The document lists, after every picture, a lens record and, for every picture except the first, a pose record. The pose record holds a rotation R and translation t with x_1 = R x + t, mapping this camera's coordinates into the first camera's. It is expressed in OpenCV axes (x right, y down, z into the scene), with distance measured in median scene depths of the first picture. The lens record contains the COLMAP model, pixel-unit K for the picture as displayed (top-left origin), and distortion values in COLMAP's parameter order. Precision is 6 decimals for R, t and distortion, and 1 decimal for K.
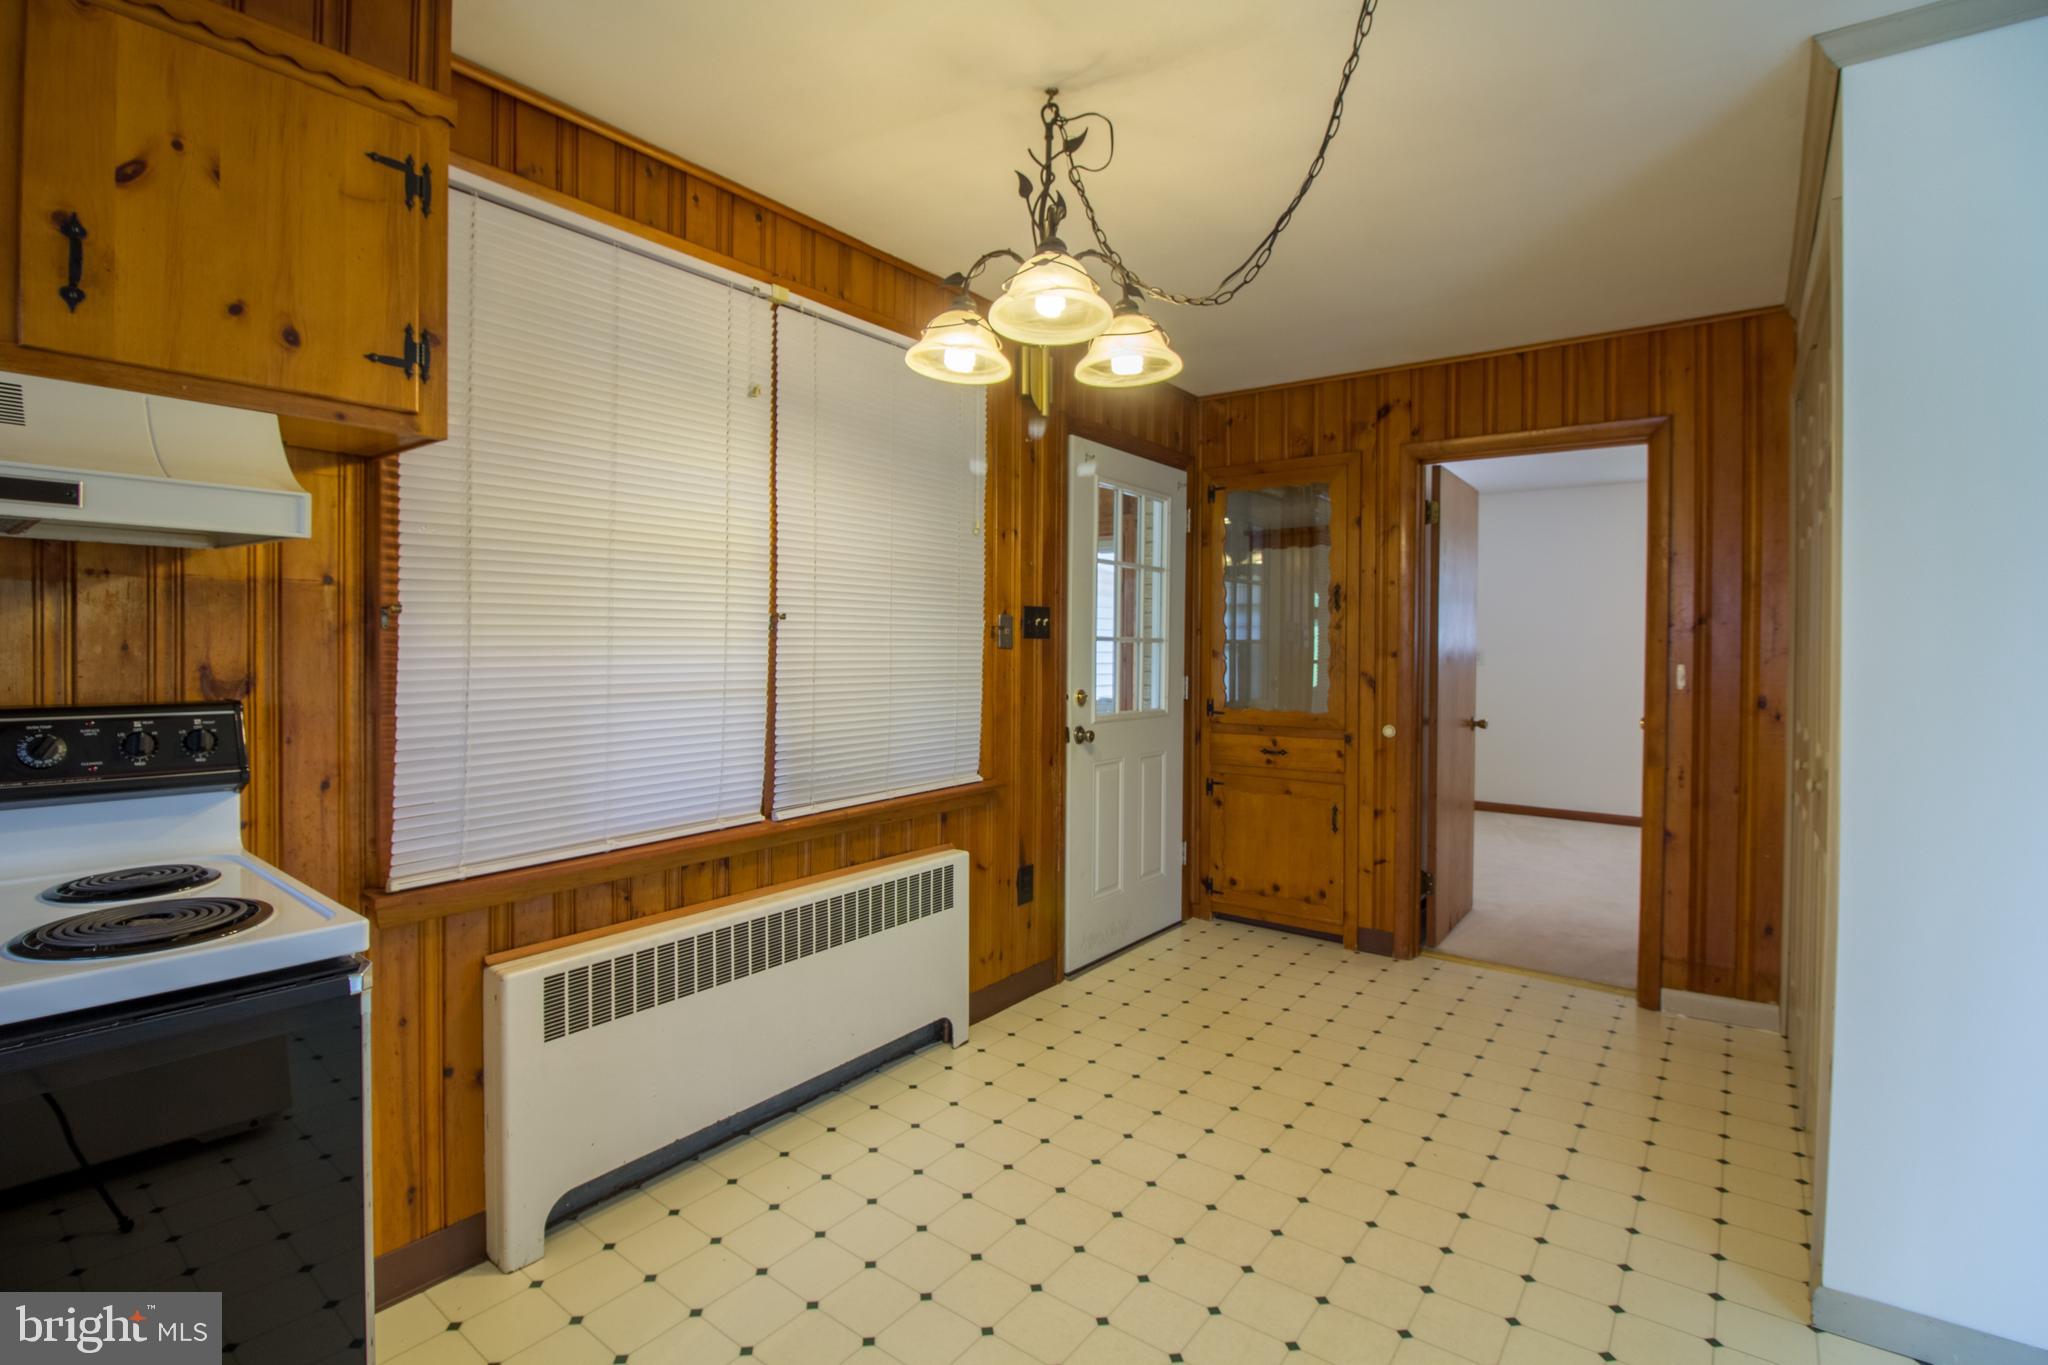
lens RADIAL K [[952.0, 0, 1008.5], [0, 952.0, 666.9], [0, 0, 1]] dist [-0.001926, -0.011414]
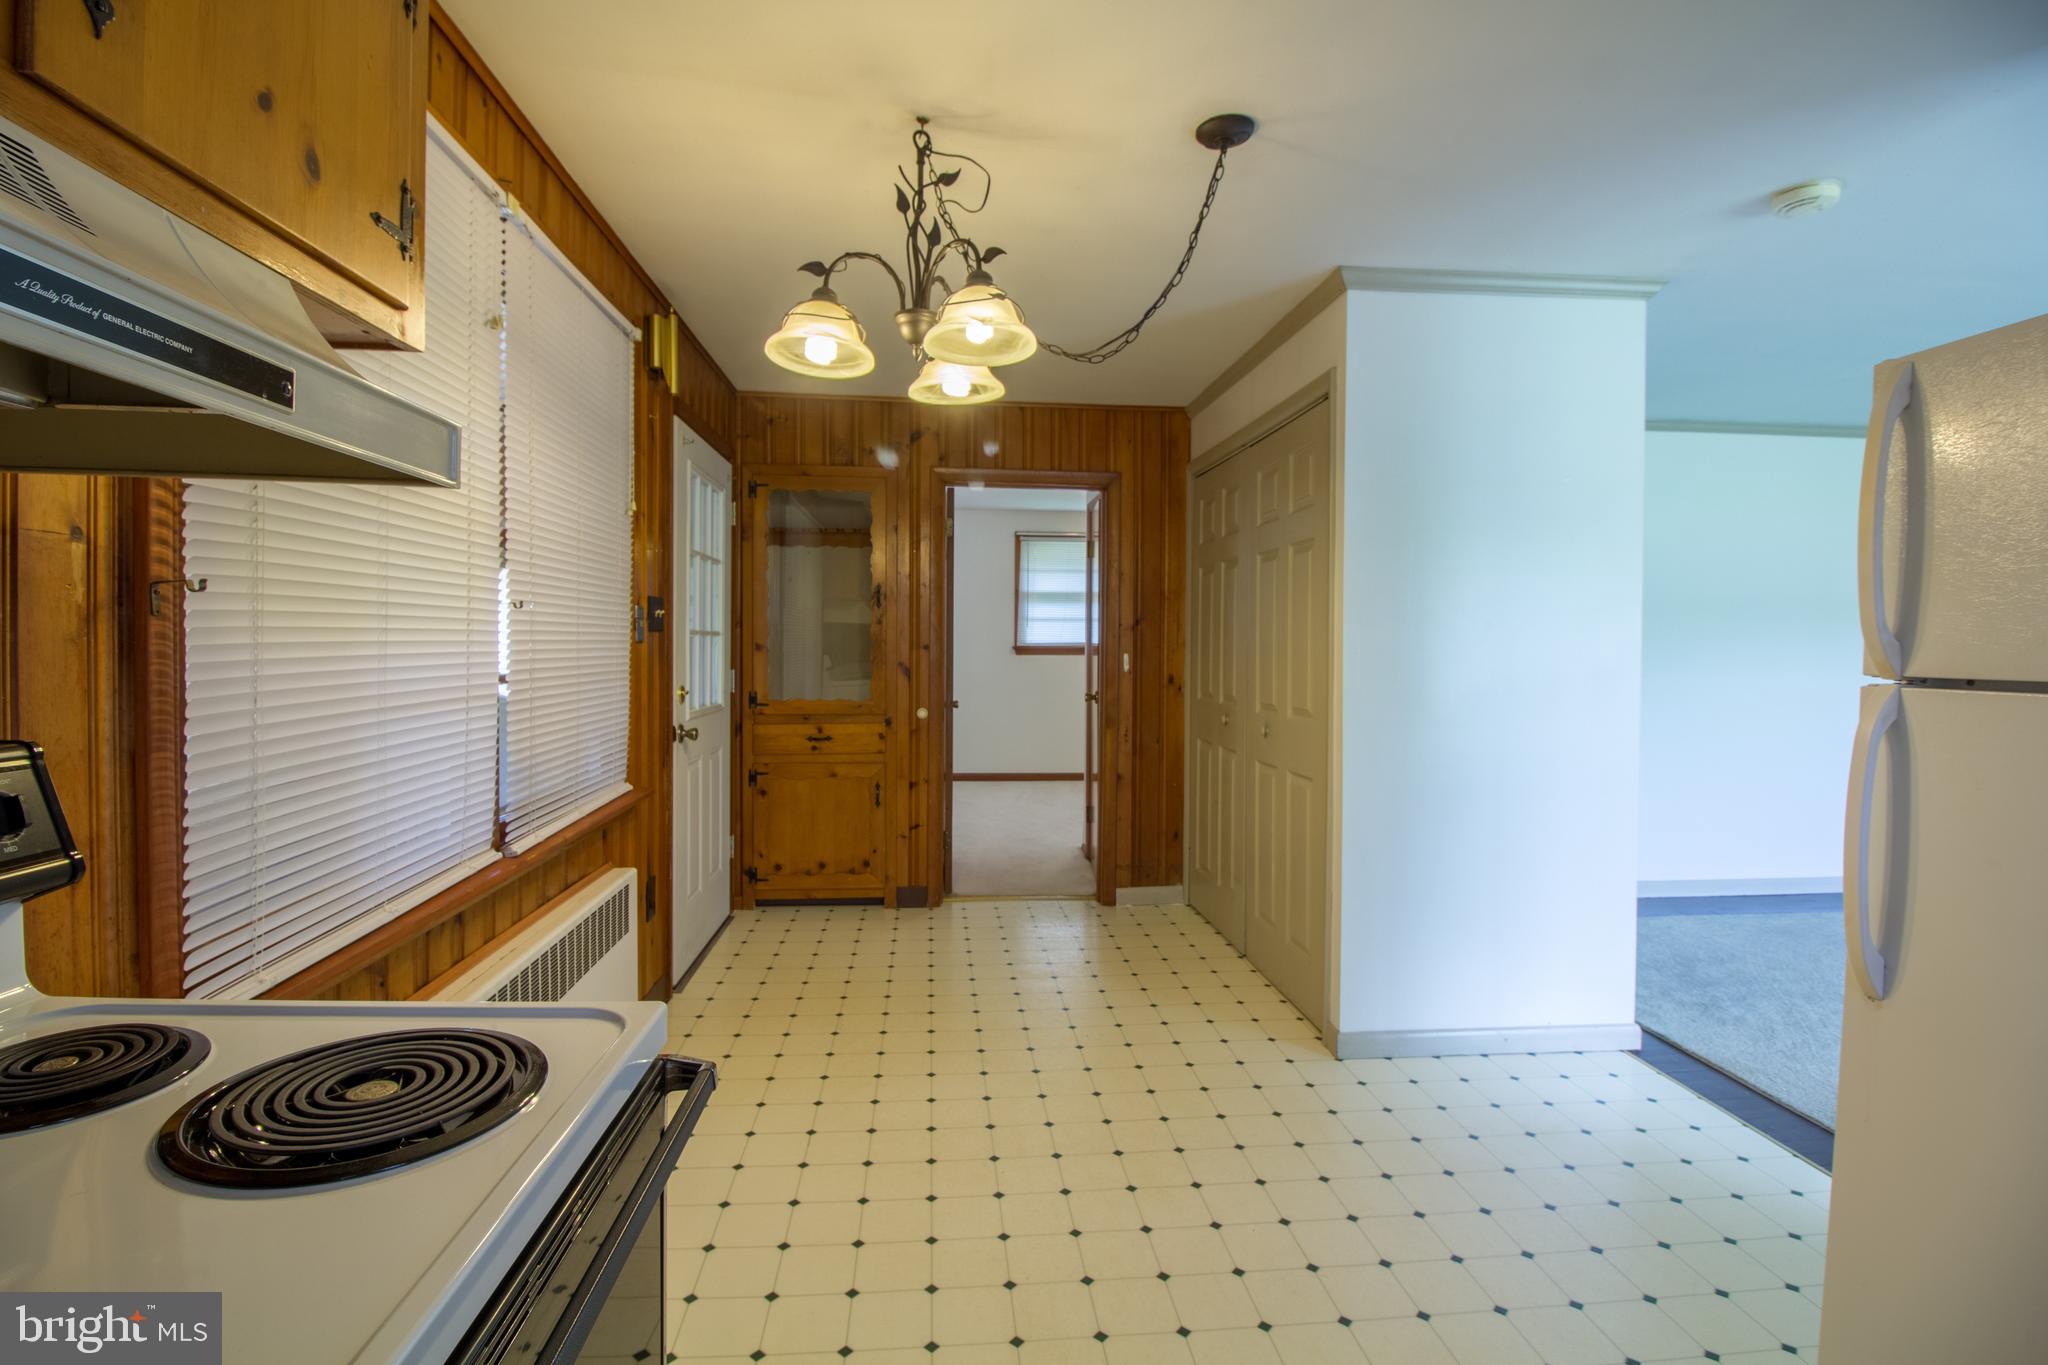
lens RADIAL K [[952.0, 0, 1011.9], [0, 952.0, 668.3], [0, 0, 1]] dist [-0.001926, -0.011414]
pose [[0.735020, -0.019217, 0.677773, -0.355245], [0.011835, 0.999810, 0.015513, -0.004658], [-0.677942, -0.003381, 0.735107, 0.086341]]
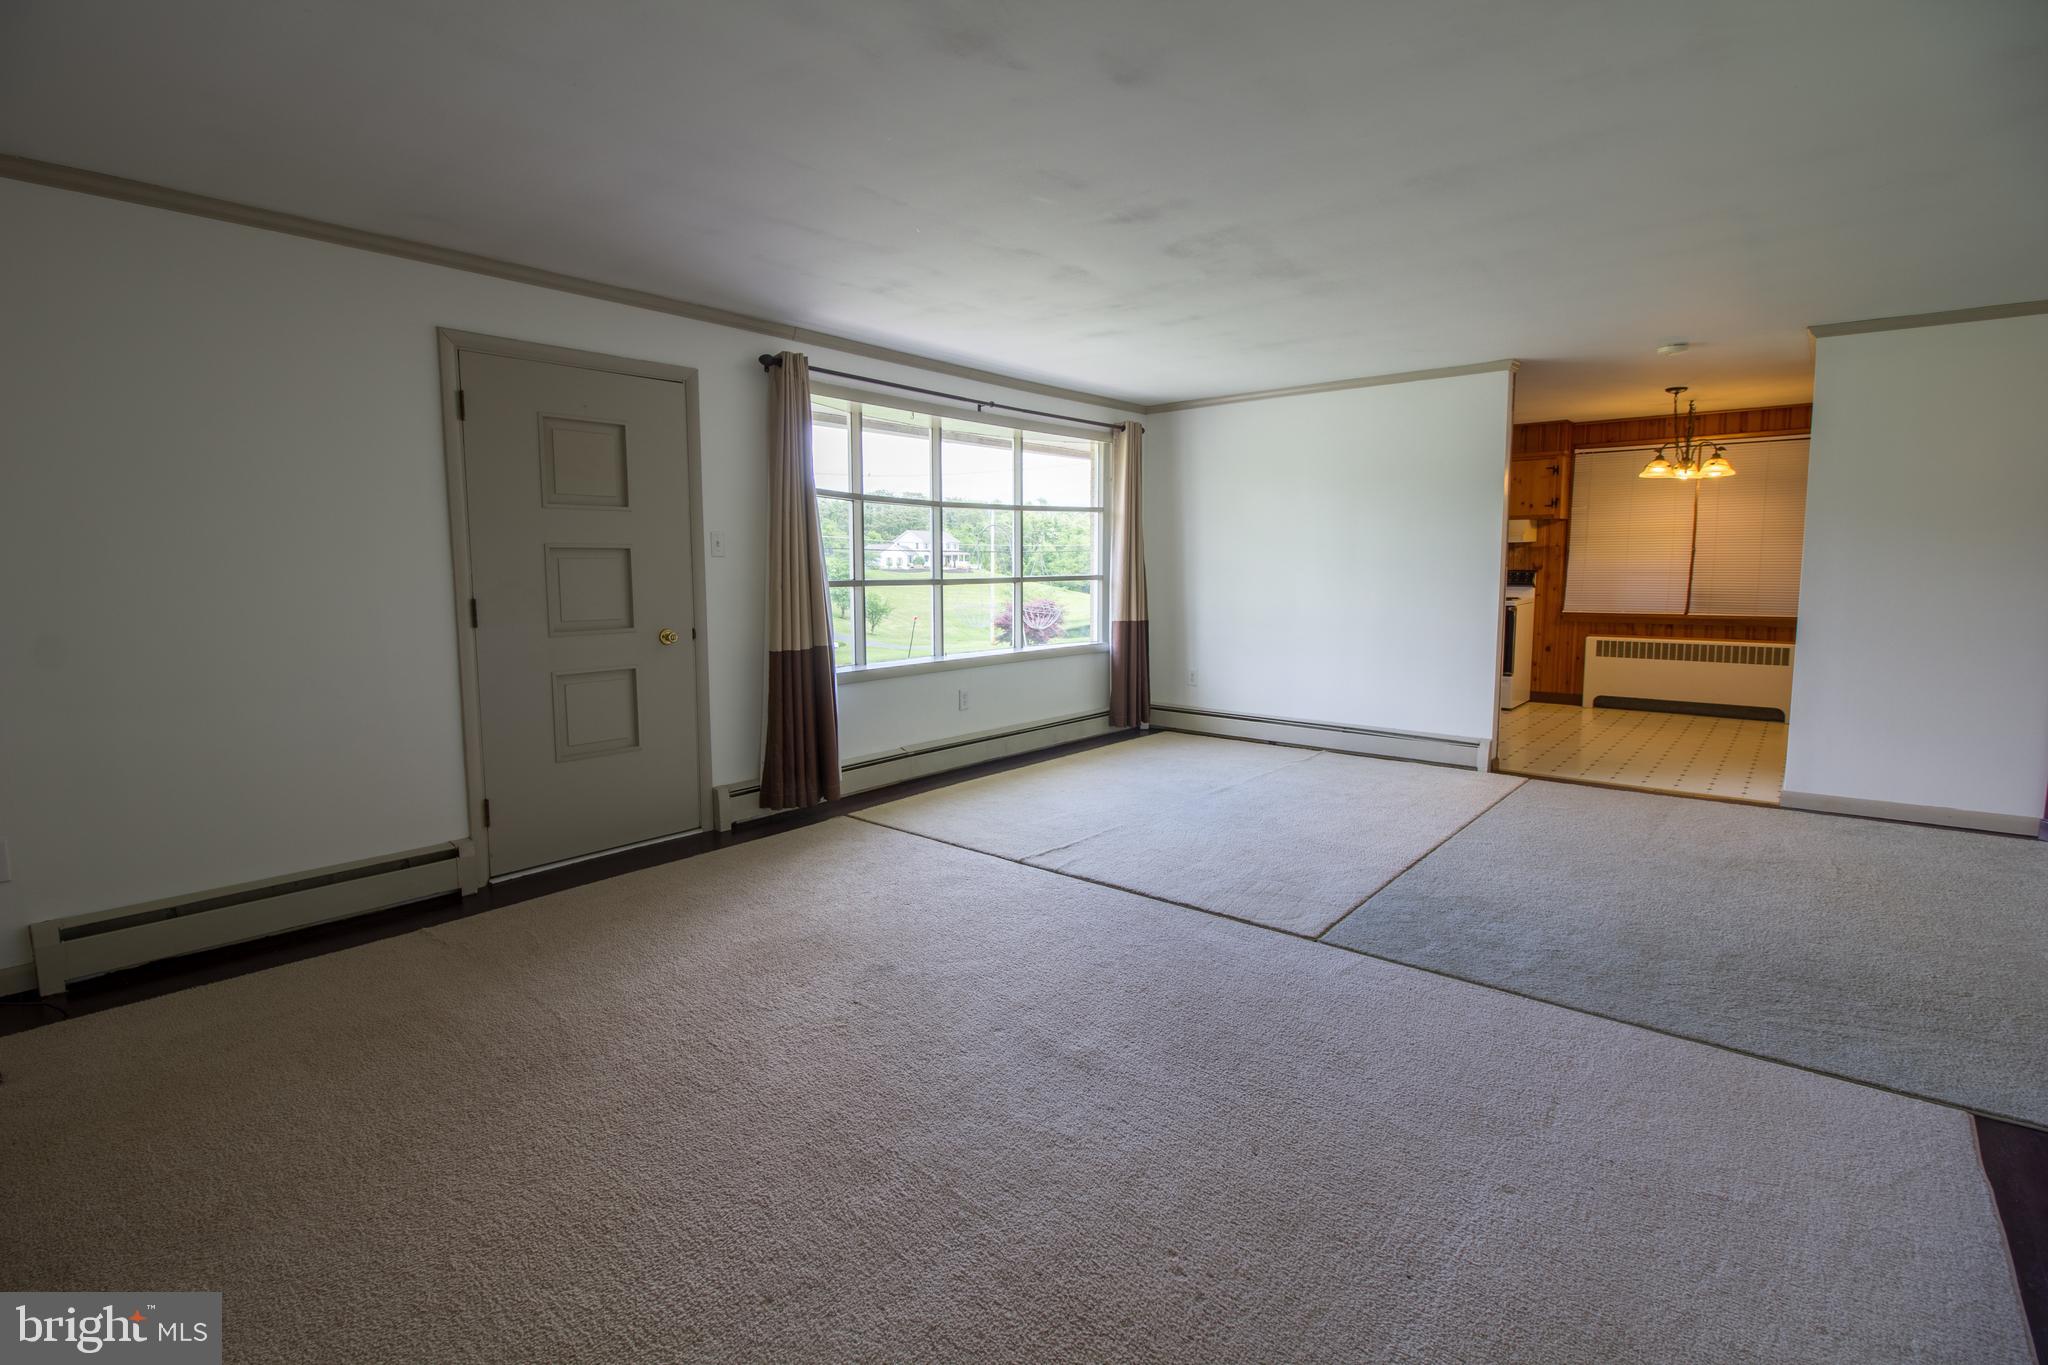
lens RADIAL K [[952.0, 0, 1012.8], [0, 952.0, 671.7], [0, 0, 1]] dist [-0.001926, -0.011414]
pose [[-0.031449, 0.114818, -0.992889, 2.156607], [-0.012401, 0.993259, 0.115254, 0.011880], [0.999428, 0.015938, -0.029814, -0.817971]]
